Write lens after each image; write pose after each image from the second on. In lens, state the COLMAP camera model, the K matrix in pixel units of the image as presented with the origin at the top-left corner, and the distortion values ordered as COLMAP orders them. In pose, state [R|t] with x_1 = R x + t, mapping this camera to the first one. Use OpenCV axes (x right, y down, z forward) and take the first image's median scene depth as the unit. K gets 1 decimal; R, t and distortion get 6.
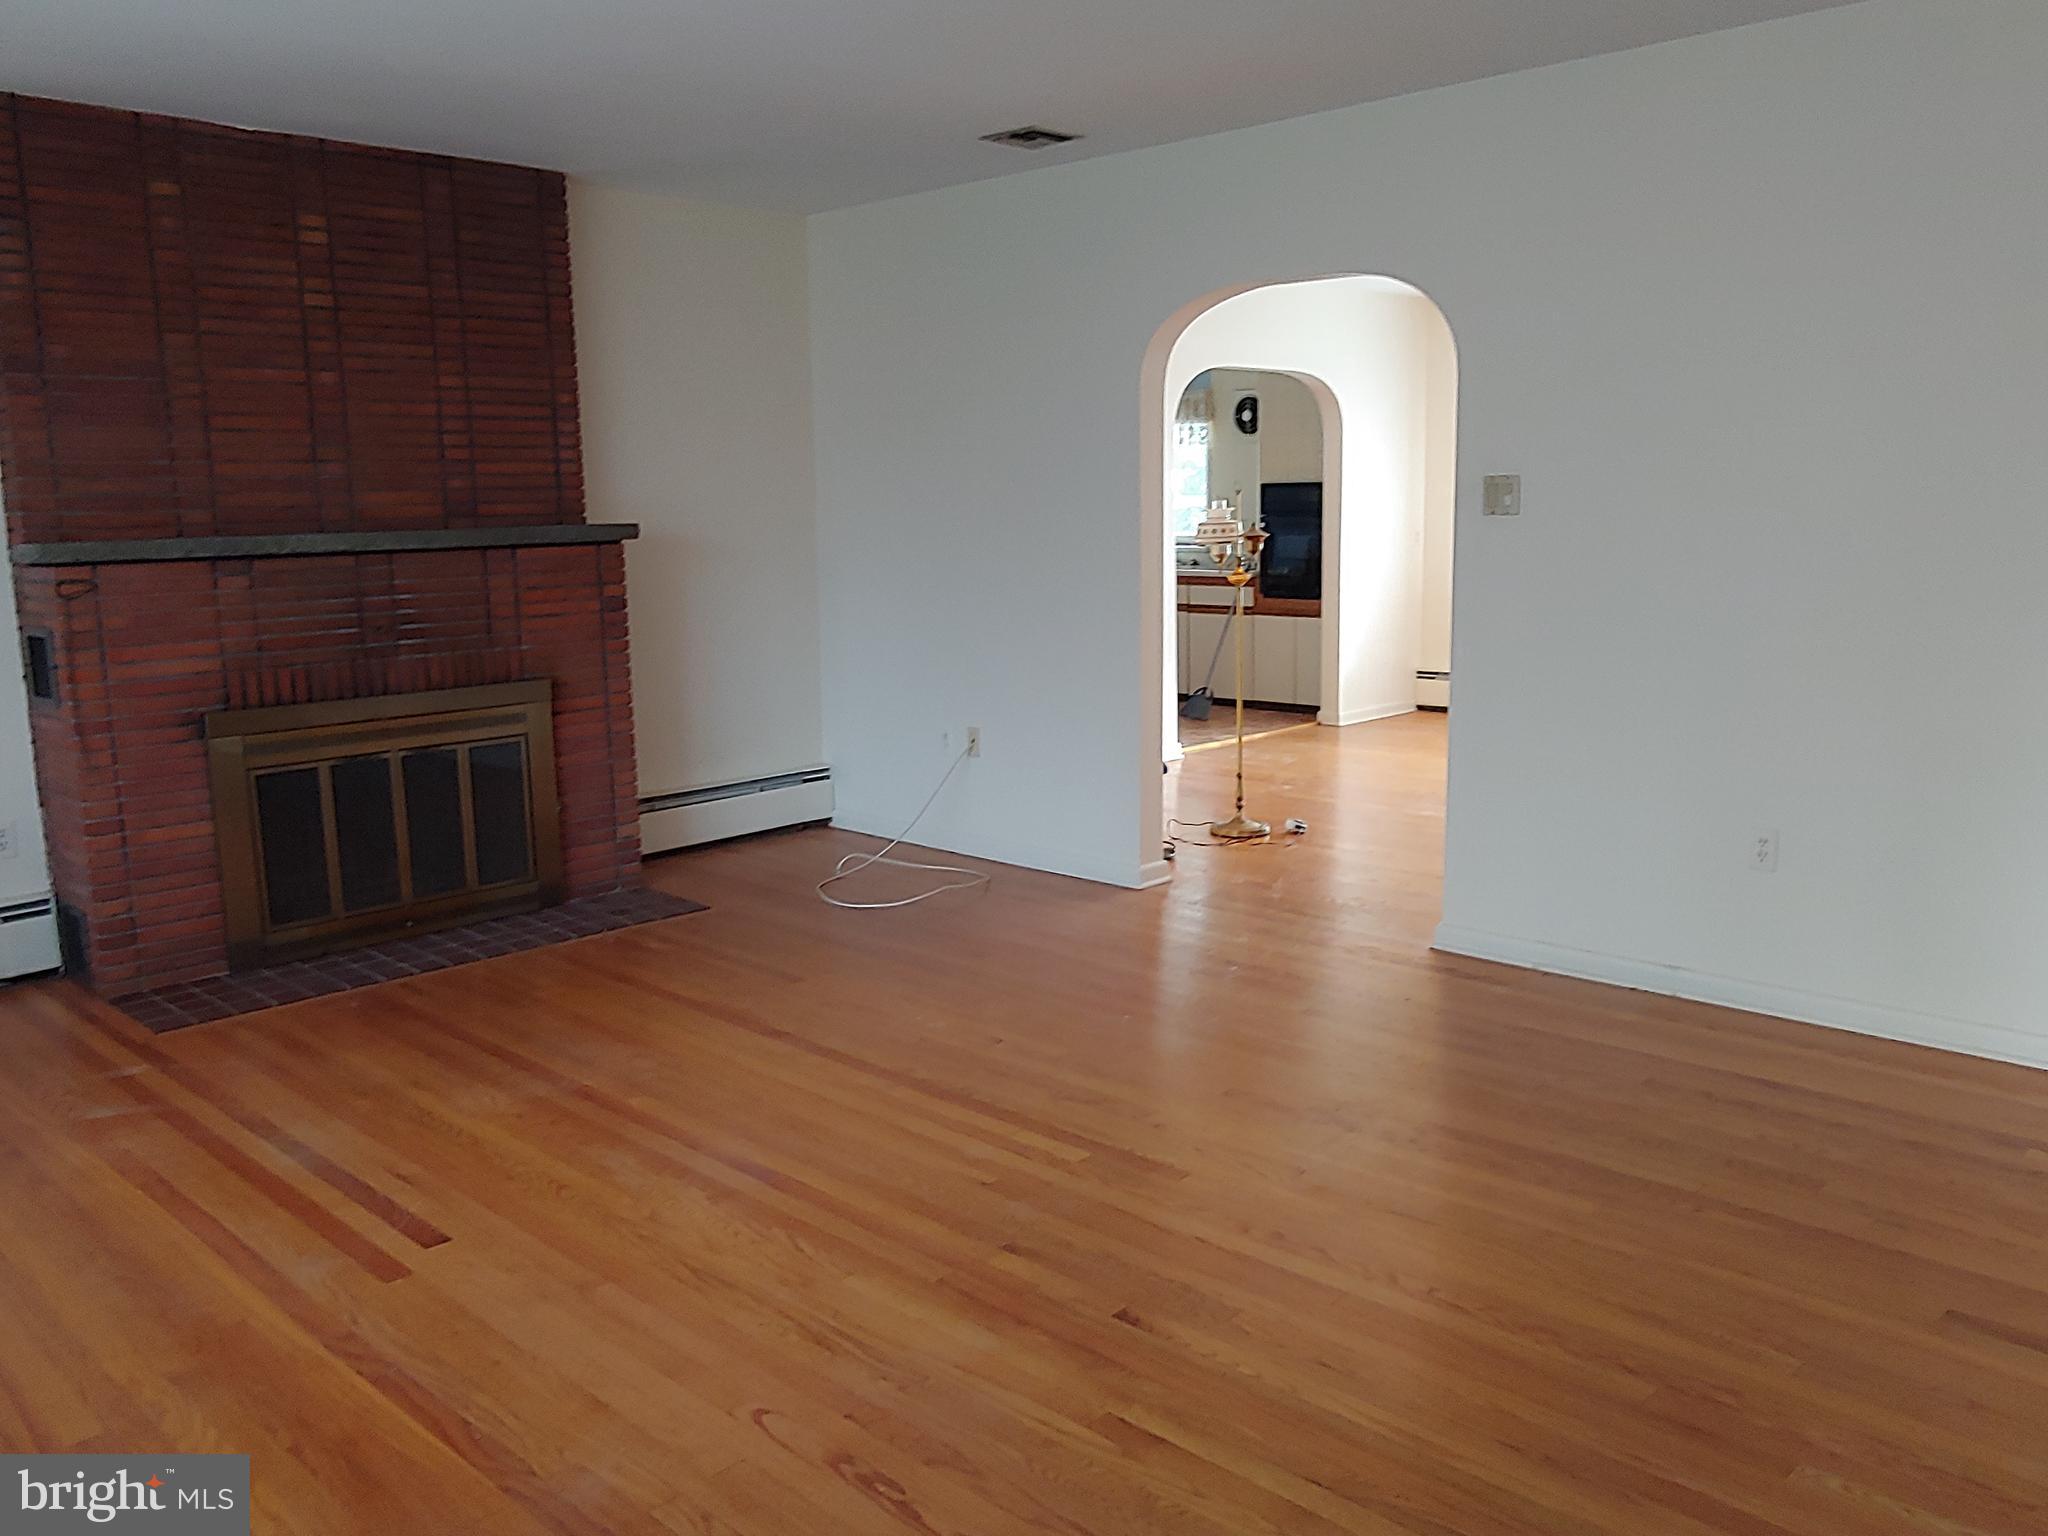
lens RADIAL K [[1649.0, 0, 1036.8], [0, 1649.0, 773.9], [0, 0, 1]] dist [-0.045959, 0.060298]
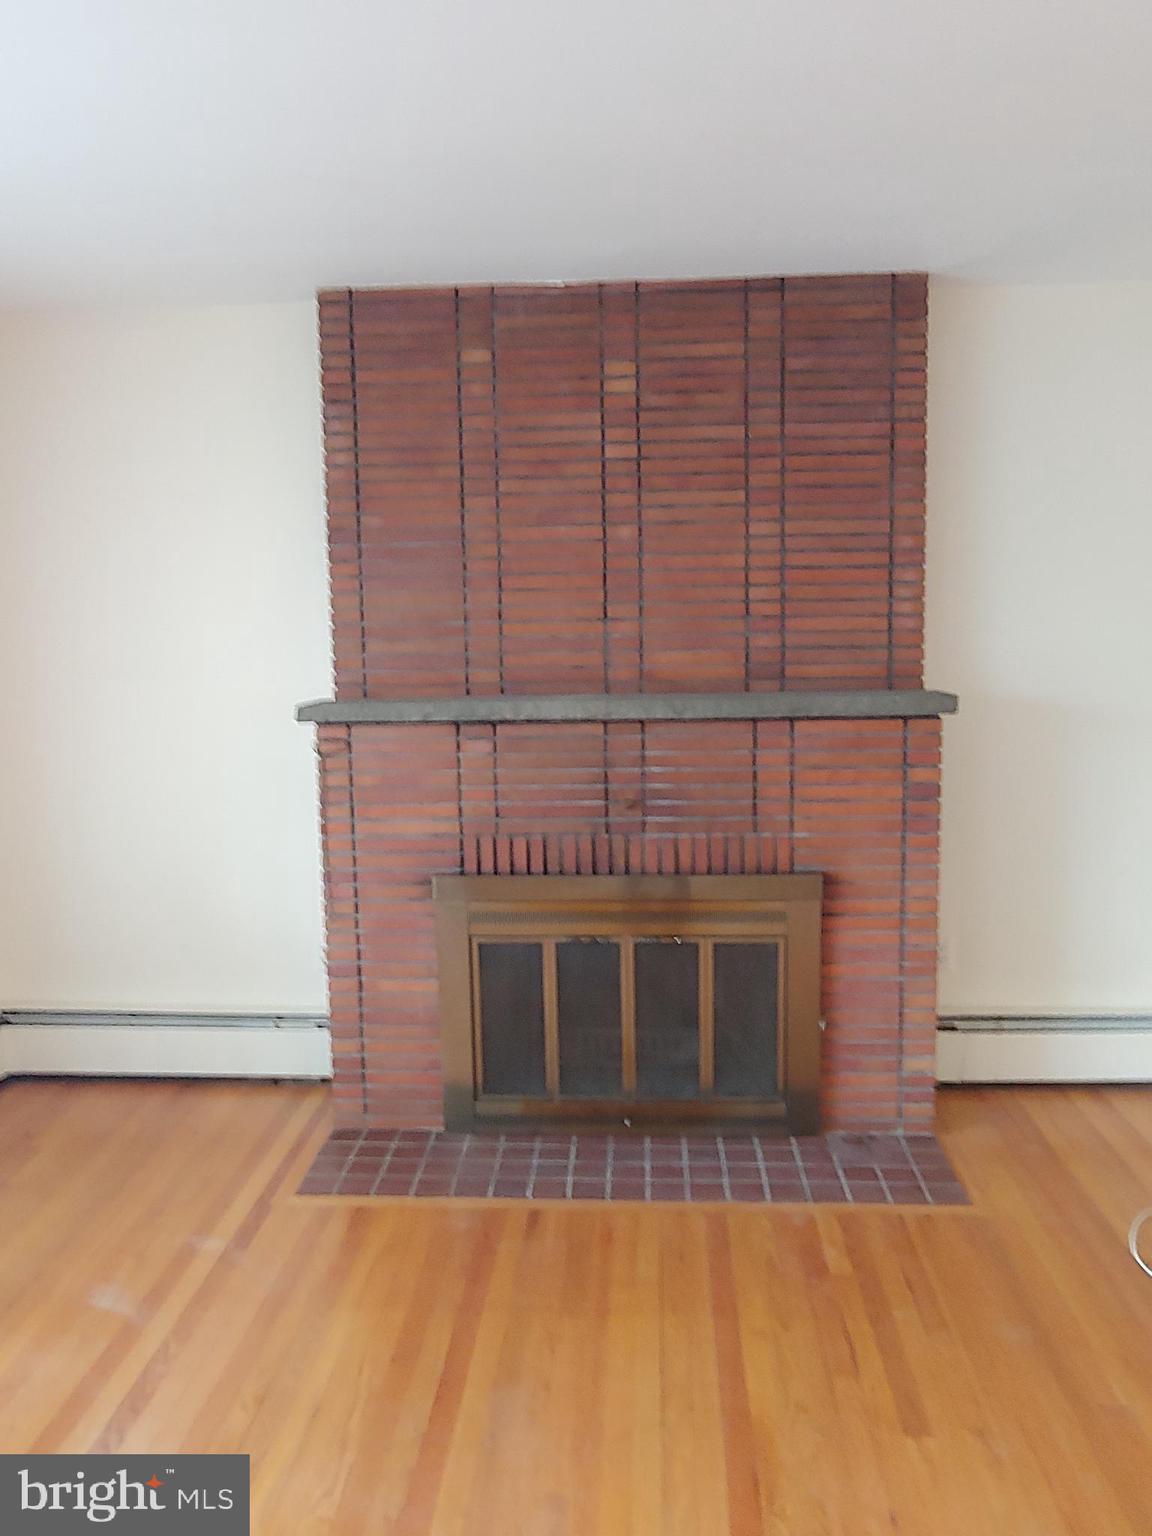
lens RADIAL K [[1236.8, 0, 576.0], [0, 1236.8, 768.0], [0, 0, 1]] dist [-0.045959, 0.060298]
pose [[0.650255, 0.100459, -0.753045, 0.099483], [-0.122078, 0.992155, 0.026942, -0.121504], [0.749843, 0.074411, 0.657418, 0.515316]]
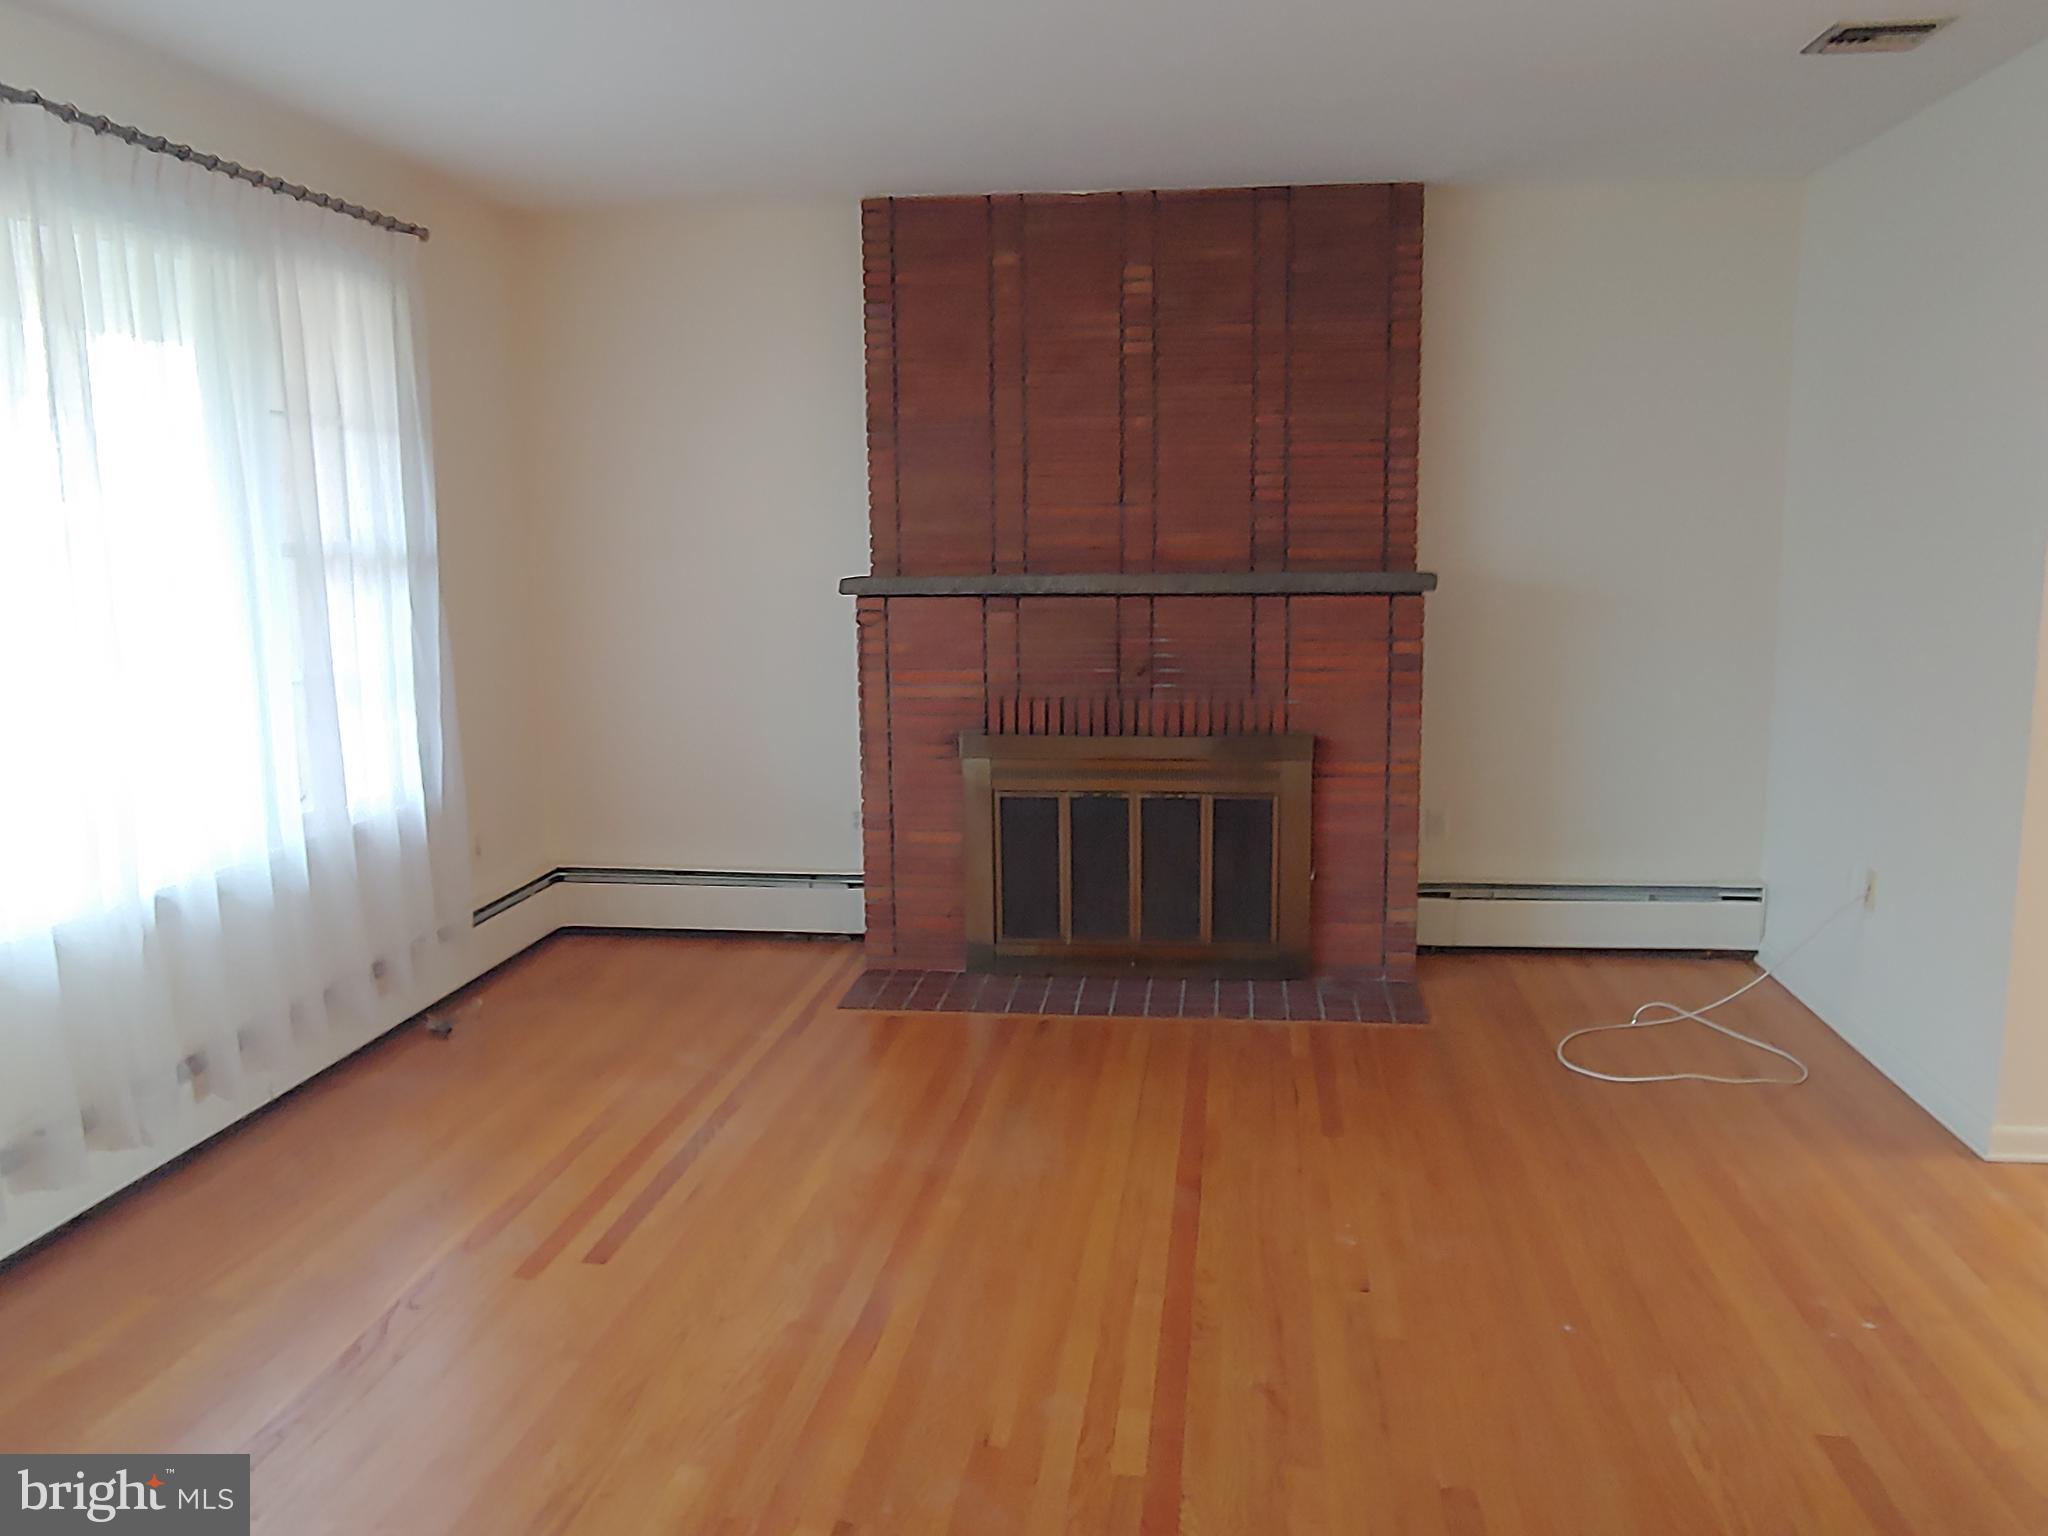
lens RADIAL K [[1649.0, 0, 1036.8], [0, 1649.0, 773.9], [0, 0, 1]] dist [-0.045959, 0.060298]
pose [[0.600600, 0.134778, -0.788108, 0.366898], [-0.135213, 0.988614, 0.066025, -0.083112], [0.788034, 0.066908, 0.611985, 0.330314]]
